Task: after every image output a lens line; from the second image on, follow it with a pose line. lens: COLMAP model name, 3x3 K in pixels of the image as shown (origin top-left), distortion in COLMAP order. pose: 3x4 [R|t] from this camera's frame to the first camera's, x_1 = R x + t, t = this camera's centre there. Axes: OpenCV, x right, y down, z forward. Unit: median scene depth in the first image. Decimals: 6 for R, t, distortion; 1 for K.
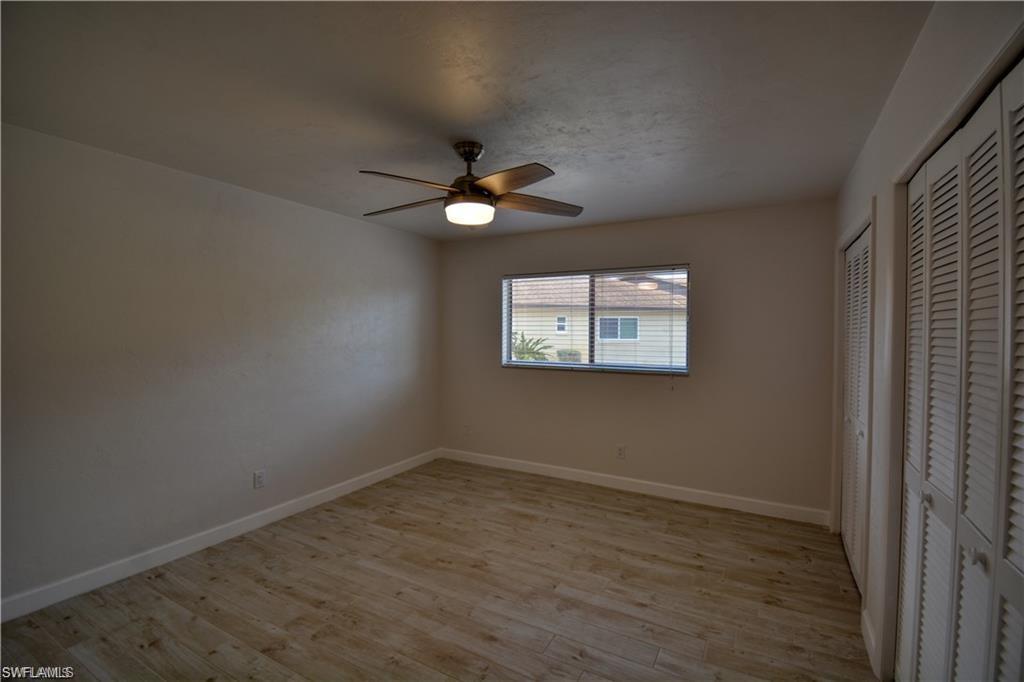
lens RADIAL K [[463.2, 0, 509.3], [0, 463.2, 335.2], [0, 0, 1]] dist [0.000024, -0.019303]
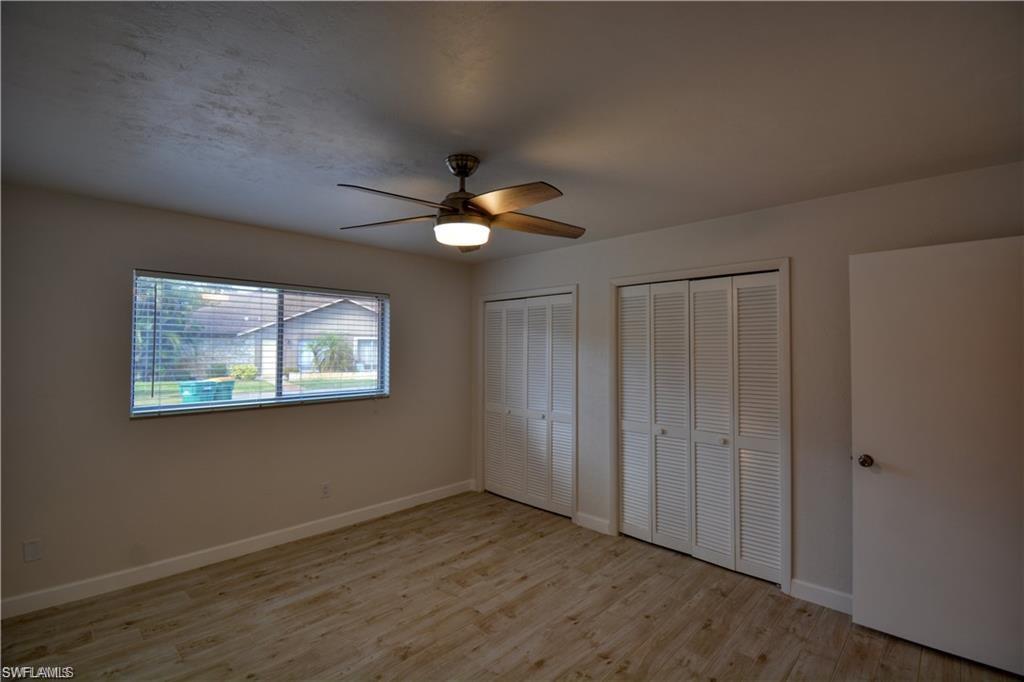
lens RADIAL K [[463.2, 0, 509.3], [0, 463.2, 335.2], [0, 0, 1]] dist [0.000024, -0.019303]
pose [[0.254890, 0.019440, 0.966775, -0.629552], [0.022924, 0.999395, -0.026140, -0.020944], [-0.966698, 0.028825, 0.254290, 0.479392]]
